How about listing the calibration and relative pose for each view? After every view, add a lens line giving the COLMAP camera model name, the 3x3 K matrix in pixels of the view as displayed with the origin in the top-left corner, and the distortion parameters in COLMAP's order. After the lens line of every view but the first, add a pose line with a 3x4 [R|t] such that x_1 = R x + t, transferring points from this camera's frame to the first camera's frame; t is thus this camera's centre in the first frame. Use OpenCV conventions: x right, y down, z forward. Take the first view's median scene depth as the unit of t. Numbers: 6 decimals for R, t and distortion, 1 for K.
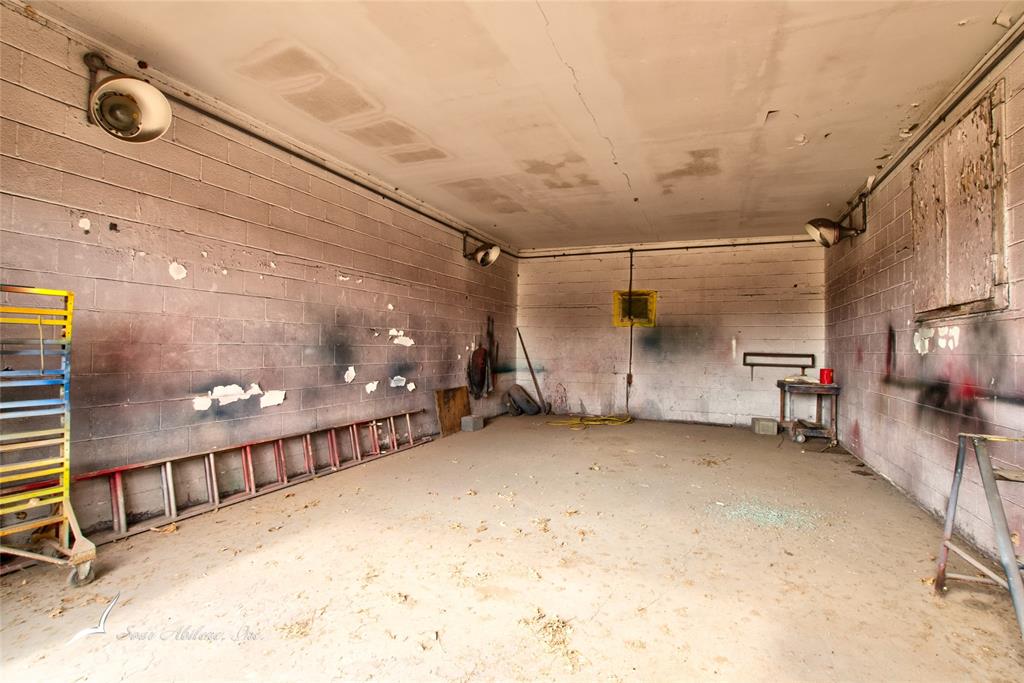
lens RADIAL K [[466.2, 0, 512.0], [0, 466.2, 341.5], [0, 0, 1]] dist [-0.034791, 0.001249]
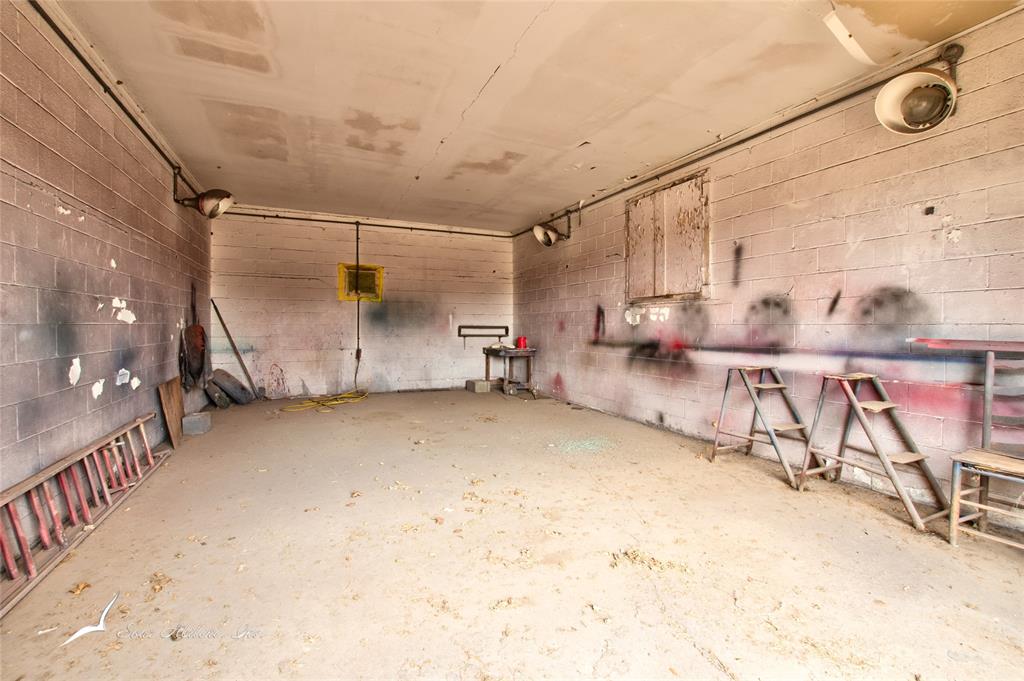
lens RADIAL K [[454.3, 0, 511.4], [0, 454.3, 334.6], [0, 0, 1]] dist [-0.035324, 0.000618]
pose [[0.669576, -0.030287, 0.742126, -0.367005], [-0.000867, 0.999136, 0.041558, -0.001444], [-0.742743, -0.028470, 0.668971, 0.178644]]
